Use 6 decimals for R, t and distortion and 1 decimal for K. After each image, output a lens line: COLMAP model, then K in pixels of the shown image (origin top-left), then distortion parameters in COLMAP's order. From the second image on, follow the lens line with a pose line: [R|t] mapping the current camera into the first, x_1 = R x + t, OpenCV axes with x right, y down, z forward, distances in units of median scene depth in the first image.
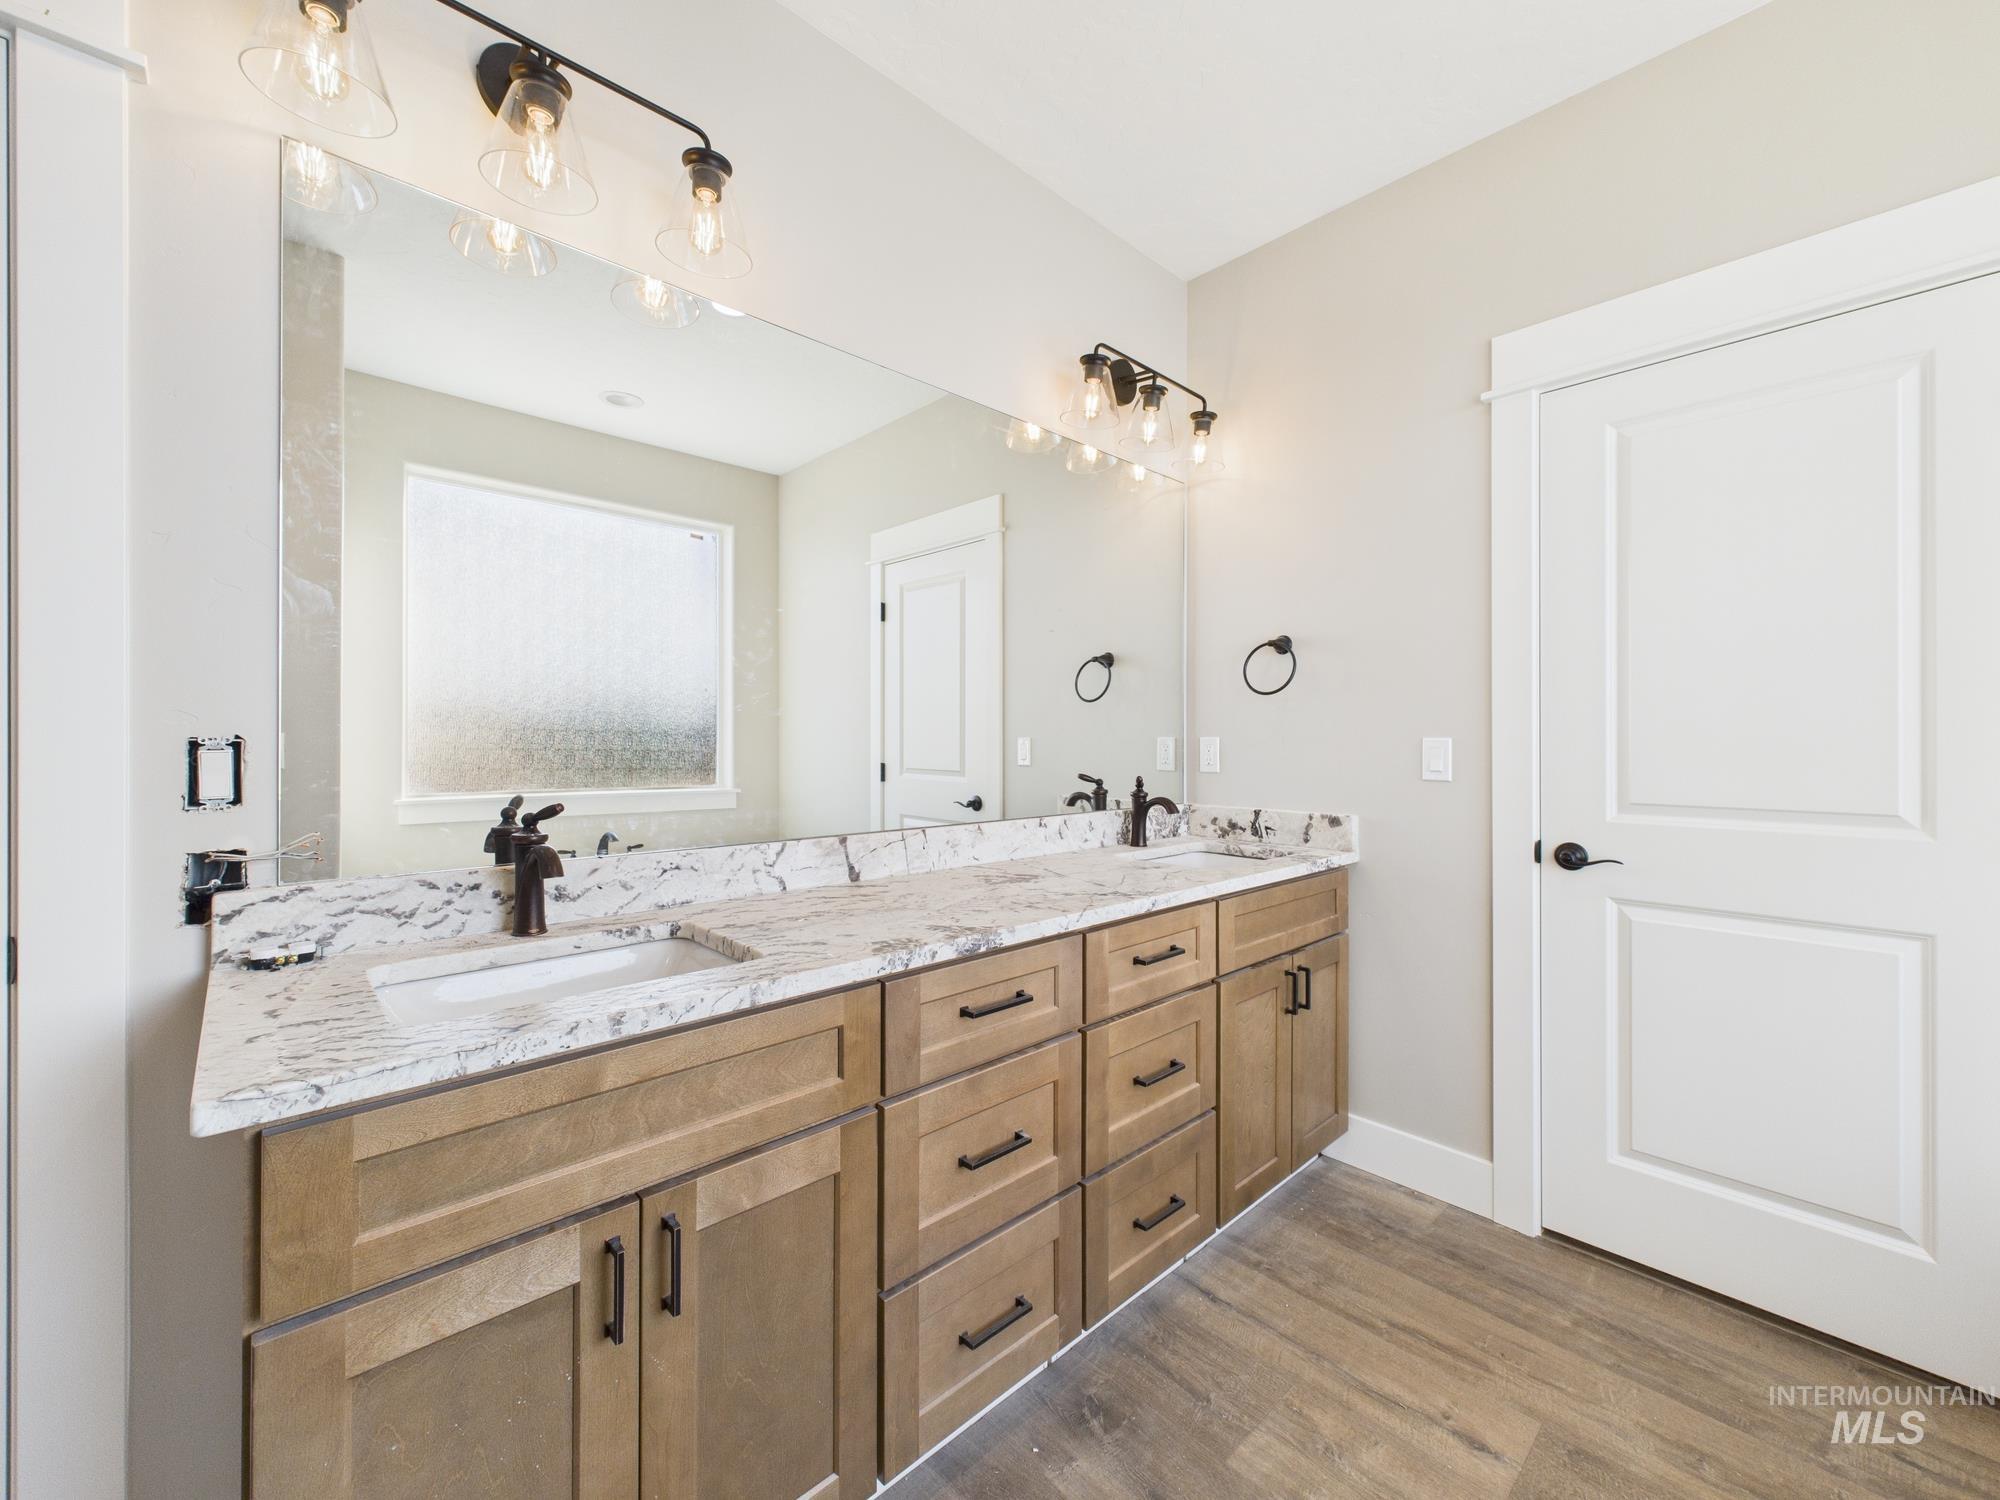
lens RADIAL K [[806.3, 0, 1004.3], [0, 806.3, 738.9], [0, 0, 1]] dist [0.001092, 0.000193]
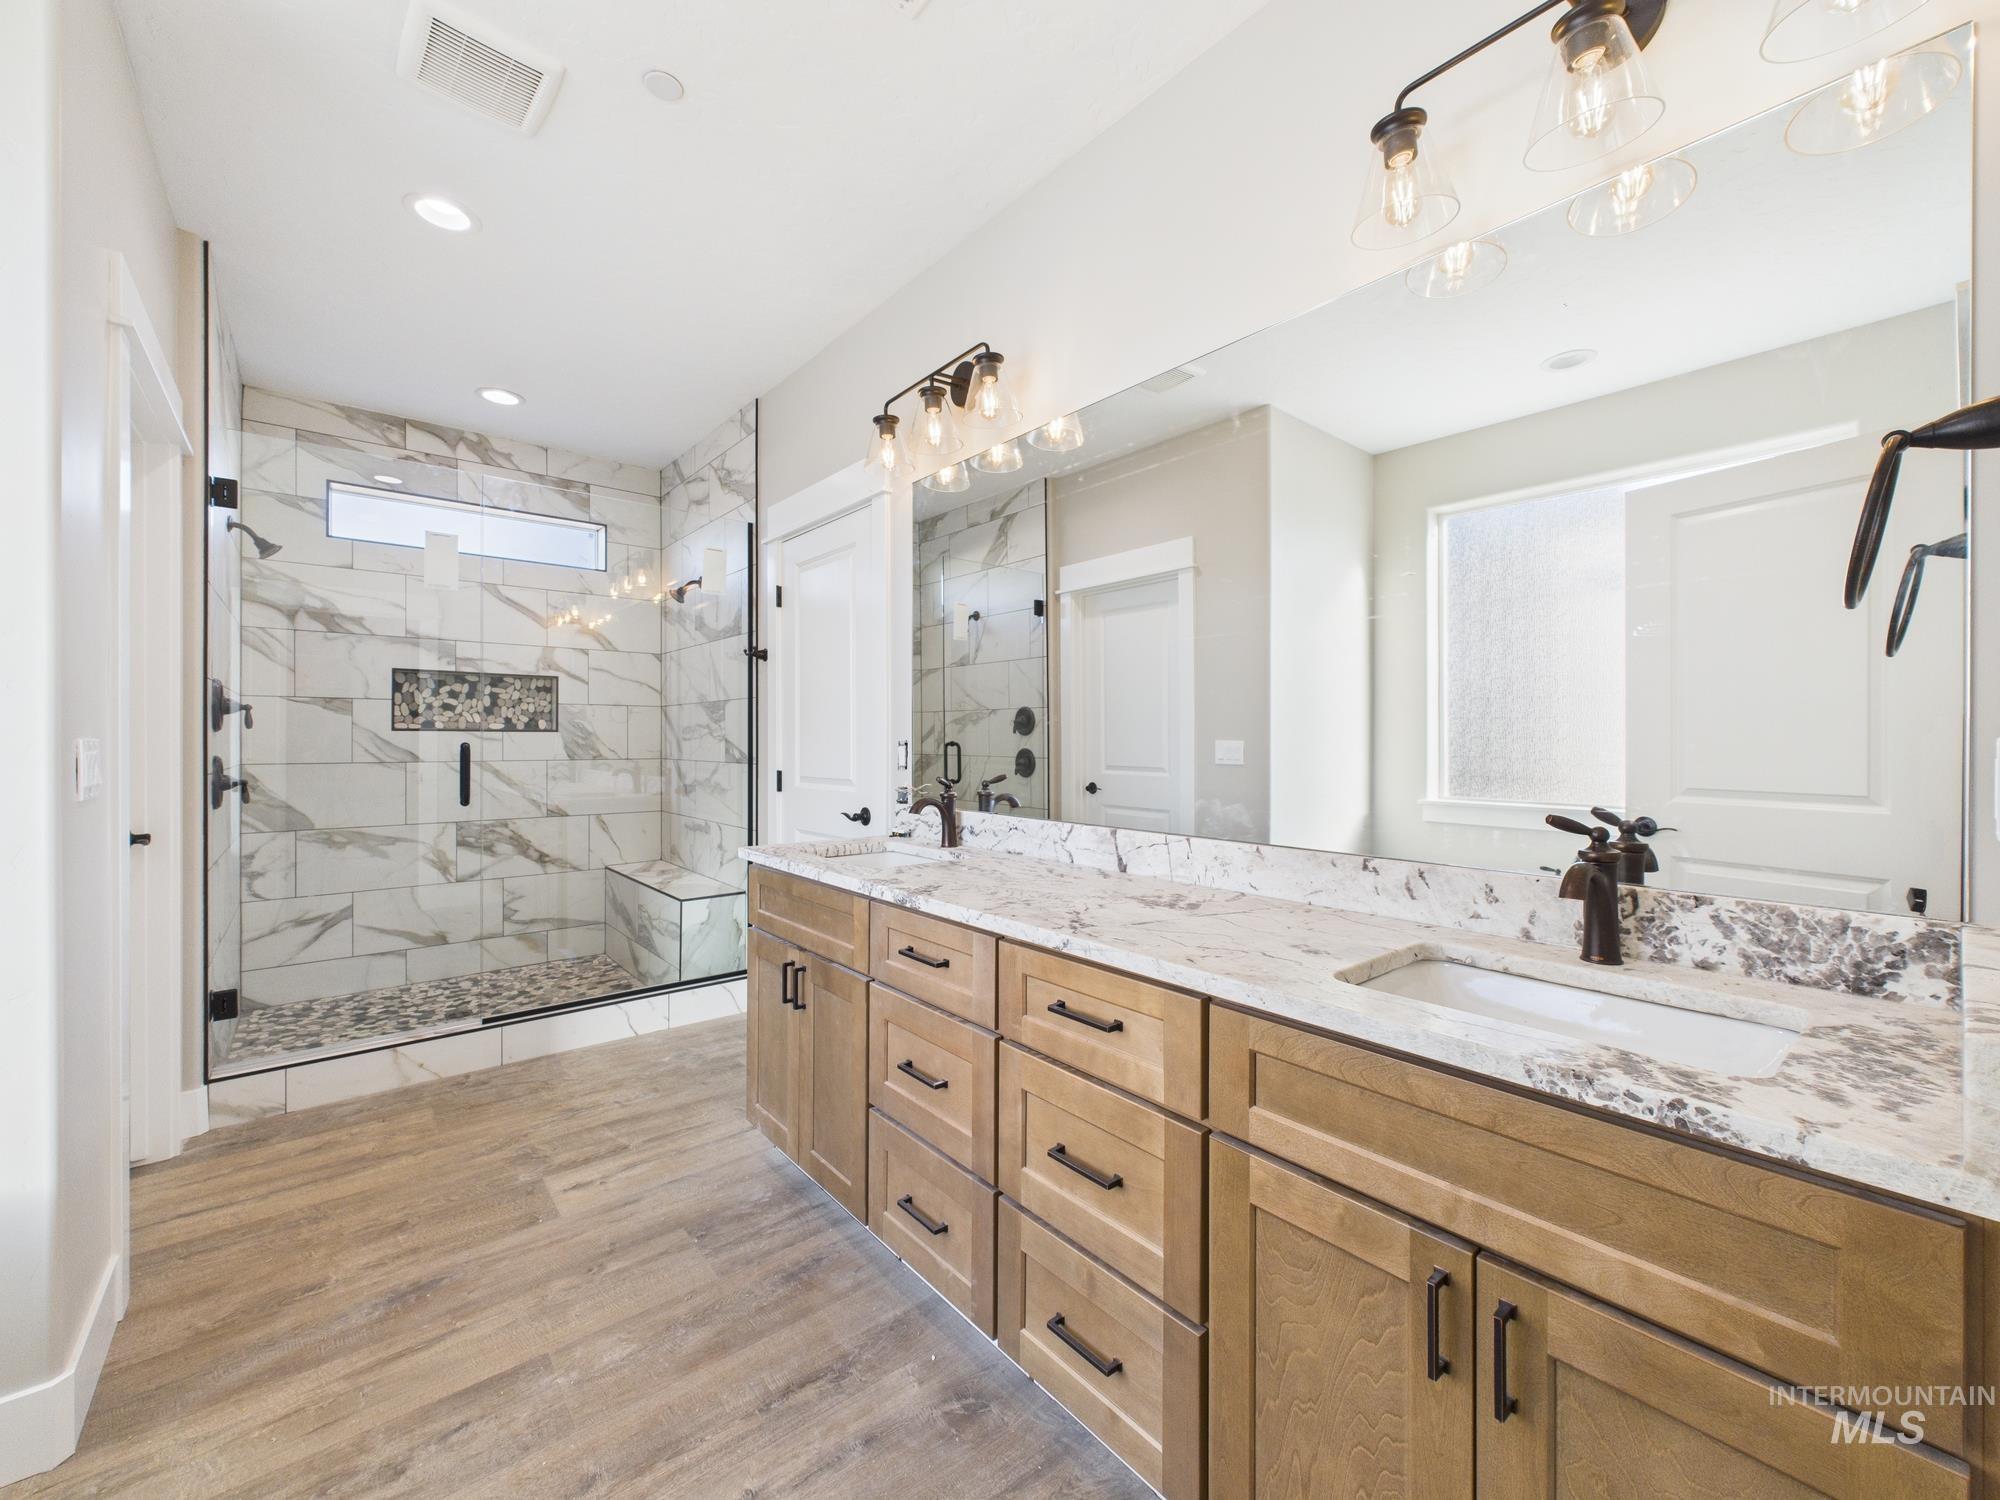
lens RADIAL K [[806.3, 0, 1004.4], [0, 806.3, 736.4], [0, 0, 1]] dist [0.001092, 0.000193]
pose [[-0.055512, -0.007461, -0.998430, 1.042894], [-0.000993, 0.999972, -0.007417, 0.000318], [0.998458, 0.000579, -0.055518, 1.019478]]
